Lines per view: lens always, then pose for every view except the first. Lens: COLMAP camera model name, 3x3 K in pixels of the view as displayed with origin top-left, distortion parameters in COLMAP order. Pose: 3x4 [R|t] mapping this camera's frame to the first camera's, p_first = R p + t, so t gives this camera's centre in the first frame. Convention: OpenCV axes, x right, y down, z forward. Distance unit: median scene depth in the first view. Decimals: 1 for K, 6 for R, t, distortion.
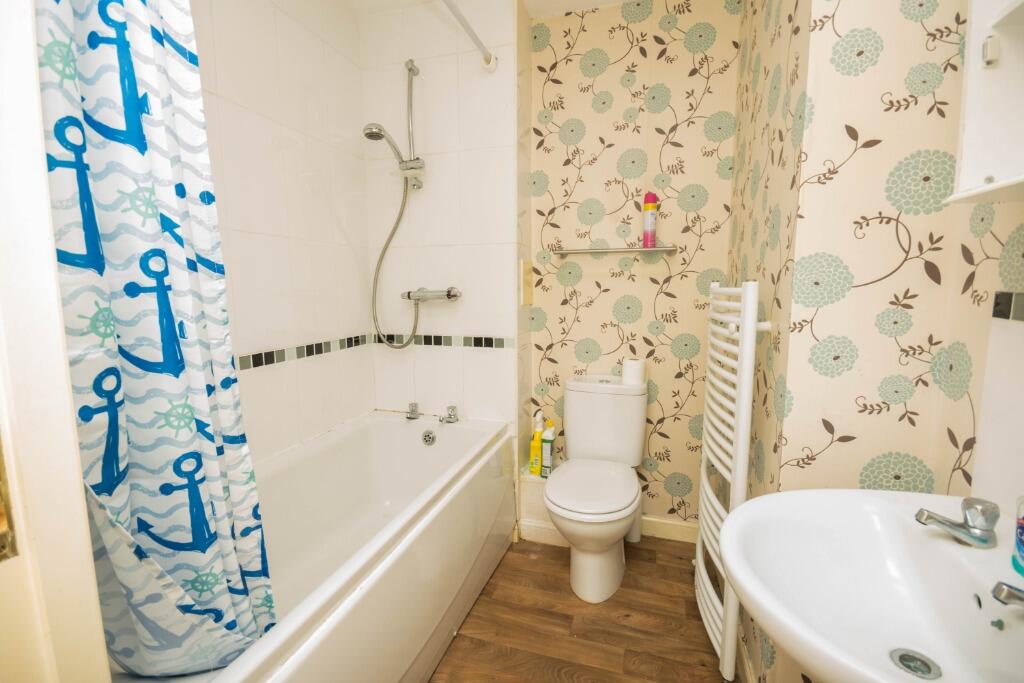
lens RADIAL K [[454.8, 0, 507.5], [0, 454.8, 338.5], [0, 0, 1]] dist [0.015641, -0.006026]
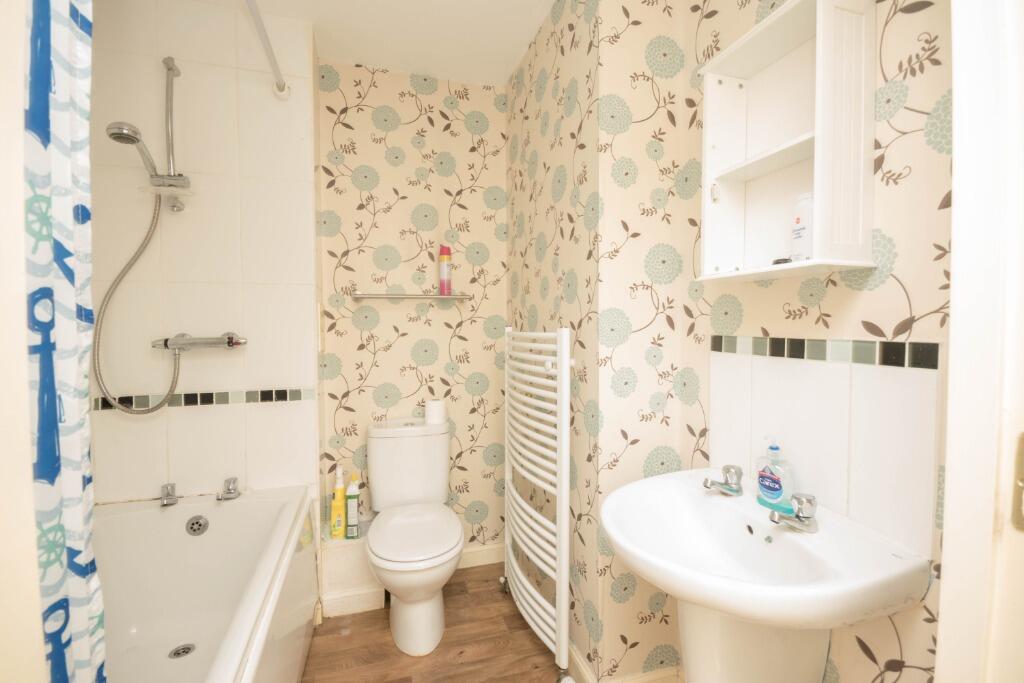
lens RADIAL K [[454.8, 0, 510.1], [0, 454.8, 338.8], [0, 0, 1]] dist [0.015641, -0.006026]
pose [[0.826155, -0.015526, 0.563228, -0.195169], [0.066029, 0.995400, -0.069414, -0.011010], [-0.559560, 0.094536, 0.823381, 0.031582]]
